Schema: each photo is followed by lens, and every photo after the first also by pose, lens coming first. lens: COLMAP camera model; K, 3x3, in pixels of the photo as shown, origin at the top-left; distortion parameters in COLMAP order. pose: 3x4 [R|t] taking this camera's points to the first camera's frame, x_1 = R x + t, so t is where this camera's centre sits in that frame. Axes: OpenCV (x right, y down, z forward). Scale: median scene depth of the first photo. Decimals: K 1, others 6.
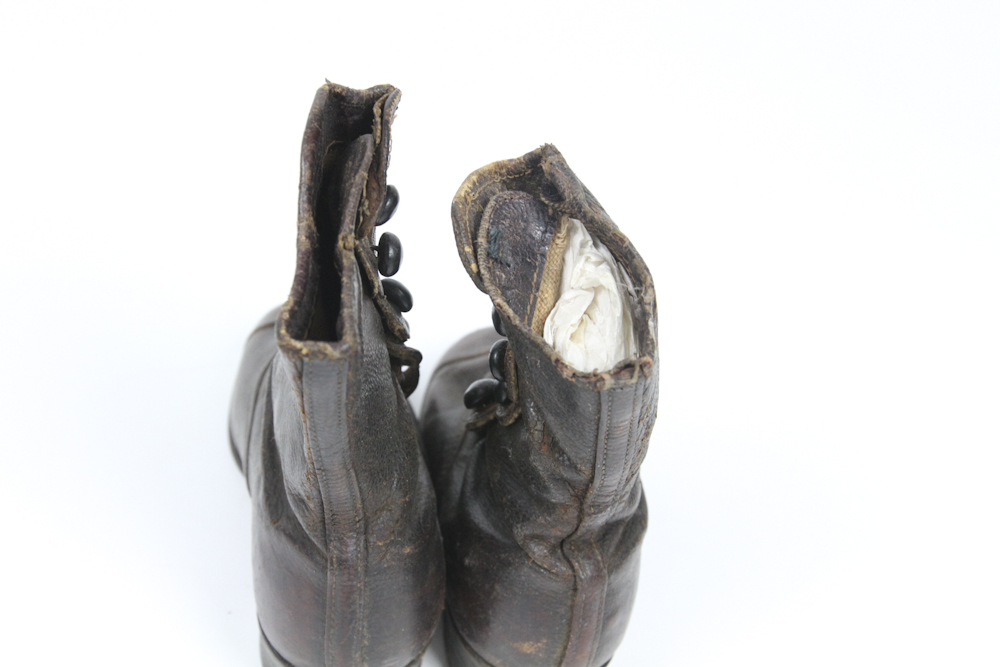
lens RADIAL K [[1518.7, 0, 500.0], [0, 1518.7, 333.5], [0, 0, 1]] dist [0.010564, 0.048257]
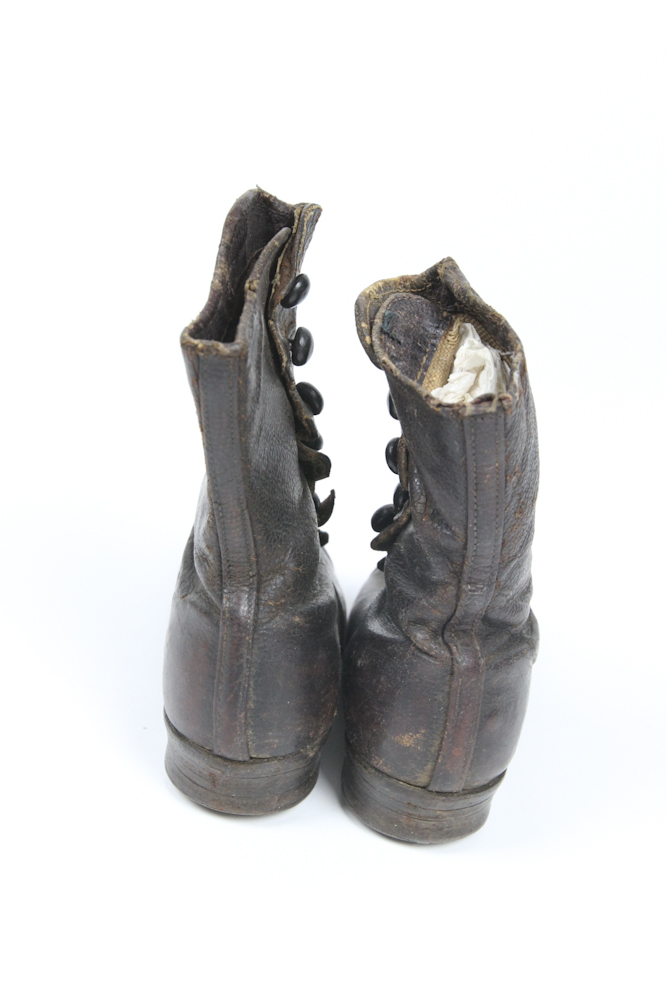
lens RADIAL K [[1518.7, 0, 333.5], [0, 1518.7, 500.0], [0, 0, 1]] dist [0.010564, 0.048257]
pose [[0.984915, 0.045159, -0.167041, 0.147010], [-0.091813, 0.954637, -0.283265, 0.380684], [0.146672, 0.294329, 0.944382, -0.042576]]
